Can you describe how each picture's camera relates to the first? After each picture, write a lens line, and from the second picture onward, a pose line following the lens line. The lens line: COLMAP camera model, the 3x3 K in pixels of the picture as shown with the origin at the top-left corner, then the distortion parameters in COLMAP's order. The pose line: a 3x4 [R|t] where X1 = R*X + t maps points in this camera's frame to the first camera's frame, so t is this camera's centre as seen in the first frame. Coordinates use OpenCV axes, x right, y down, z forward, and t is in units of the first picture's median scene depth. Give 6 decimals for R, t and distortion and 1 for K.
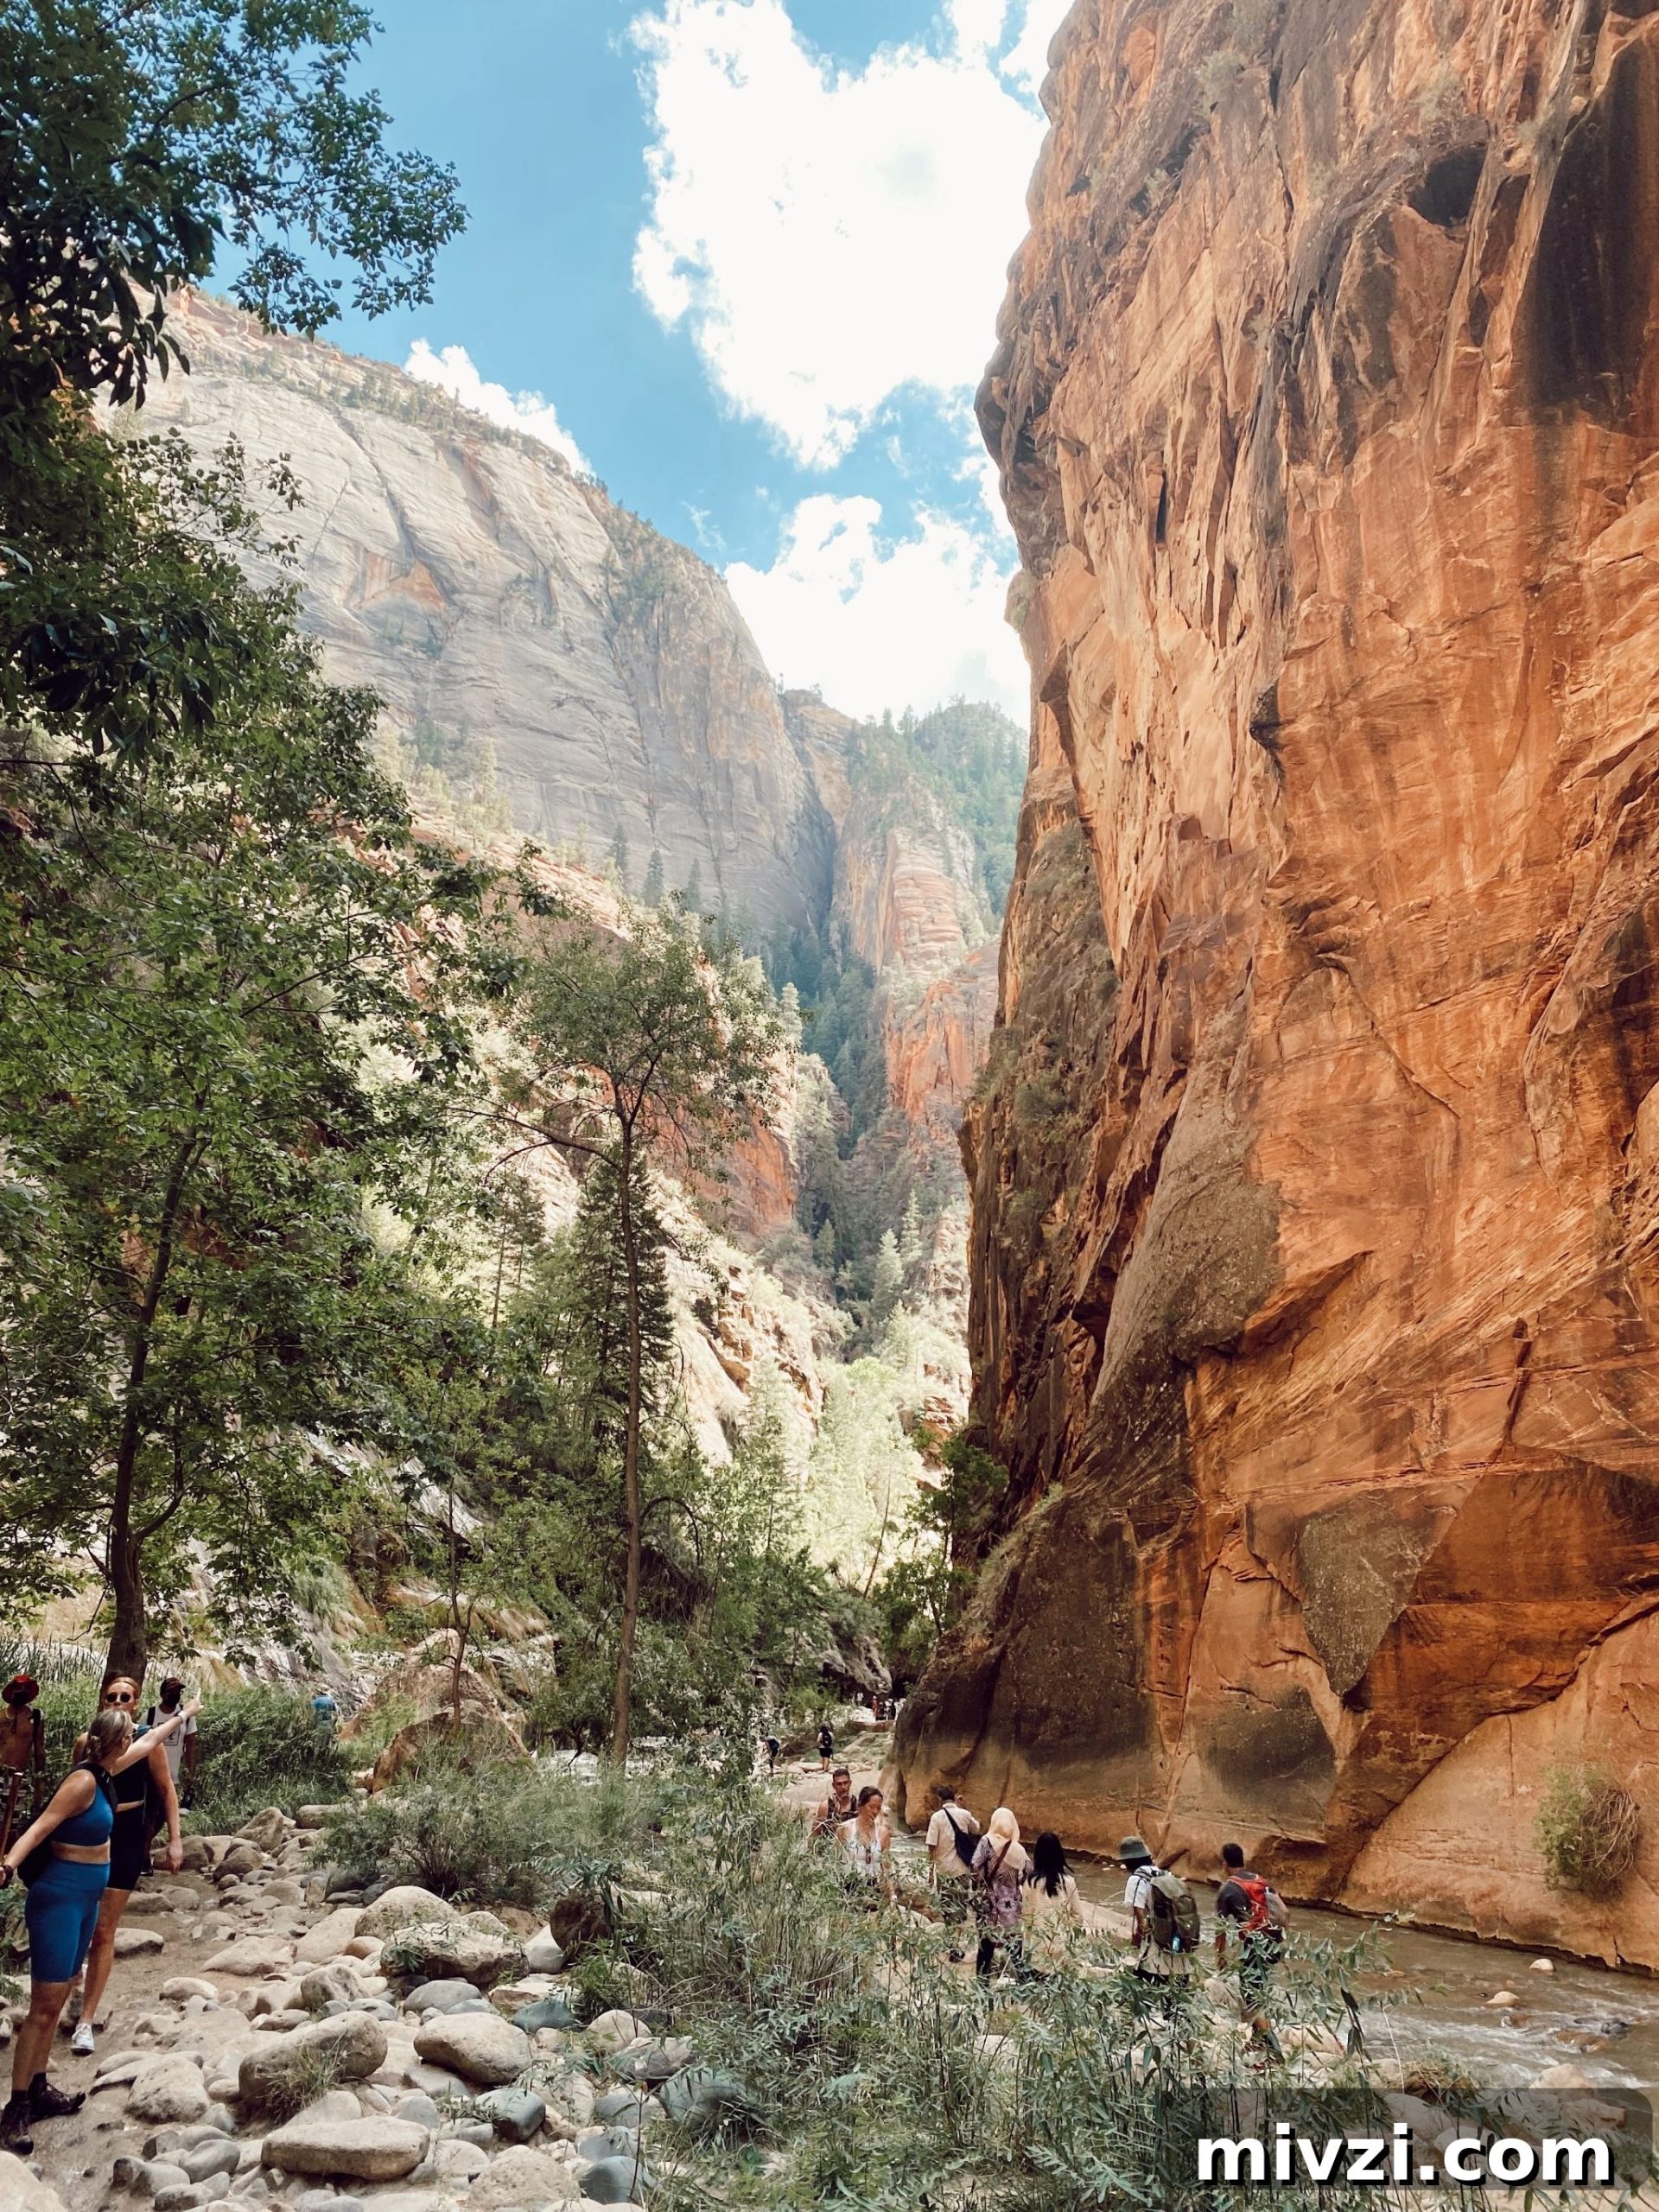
lens RADIAL K [[1659.9, 0, 831.8], [0, 1659.9, 1117.6], [0, 0, 1]] dist [0.013962, -0.018321]
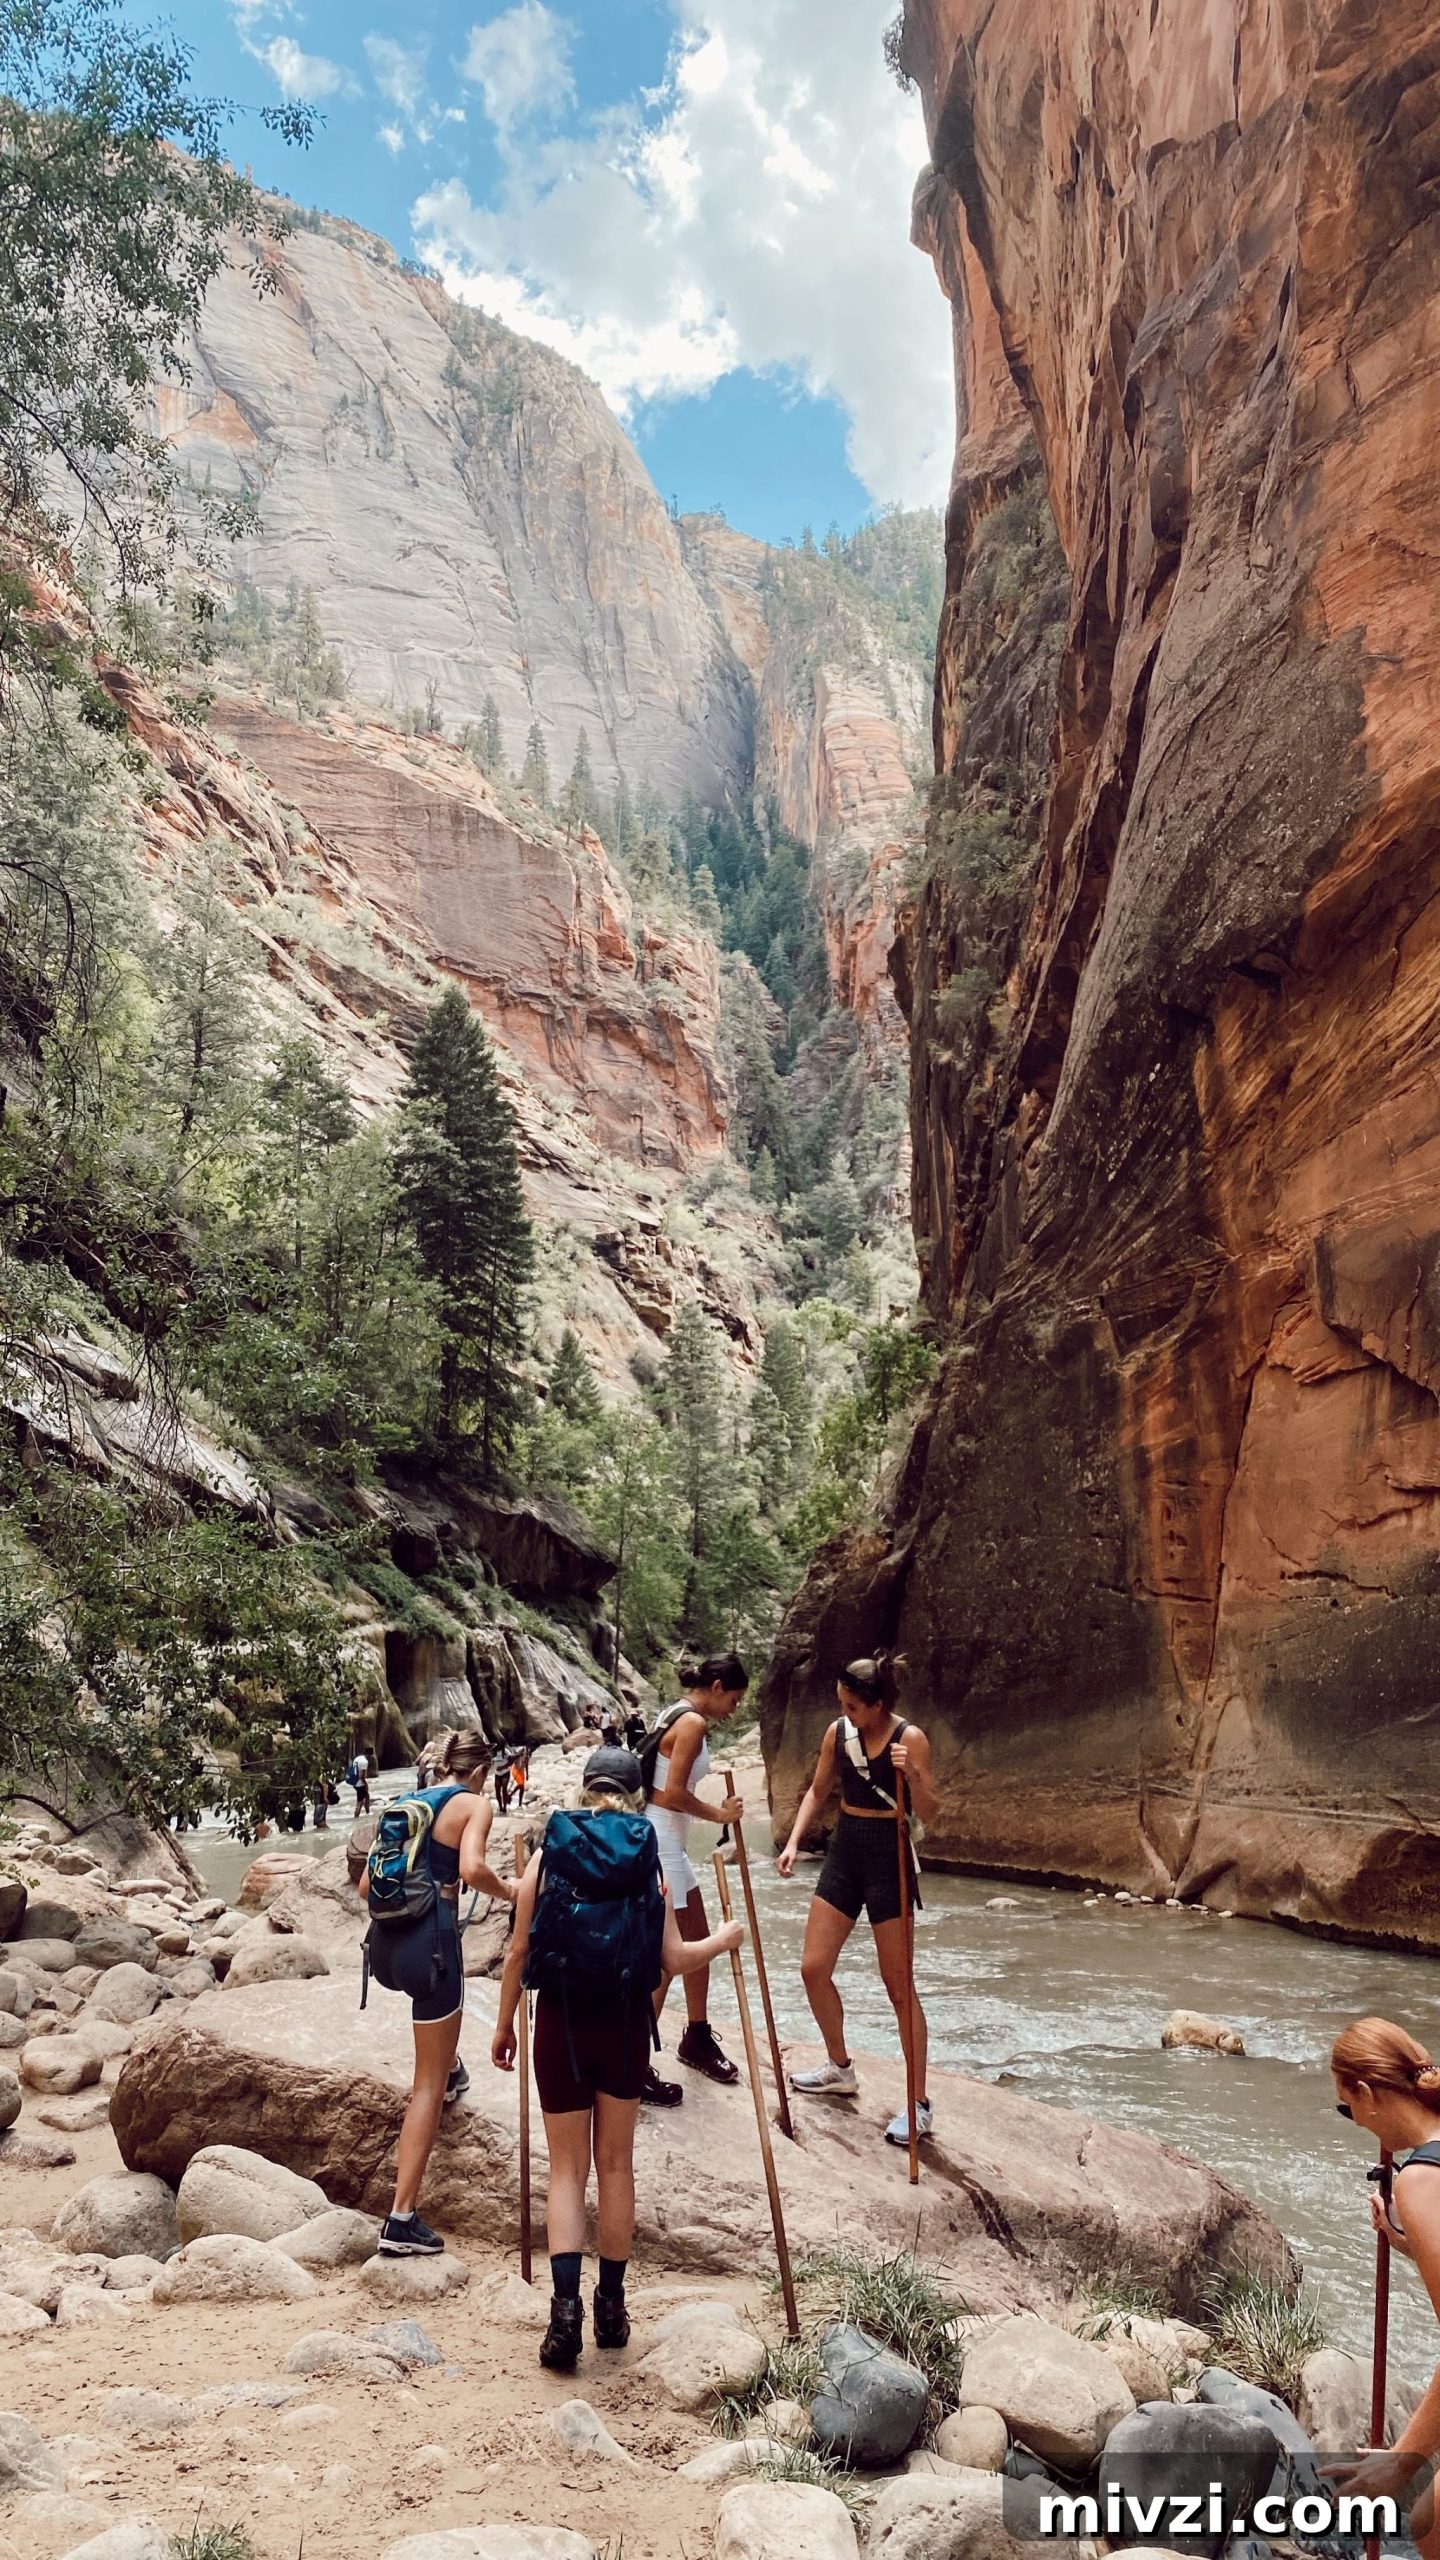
lens RADIAL K [[1743.3, 0, 716.8], [0, 1743.3, 1335.2], [0, 0, 1]] dist [0.073134, -0.096765]
pose [[0.995310, -0.068398, -0.068413, 0.033062], [0.076087, 0.990218, 0.116954, 0.064161], [0.059744, -0.121611, 0.990778, 0.149786]]
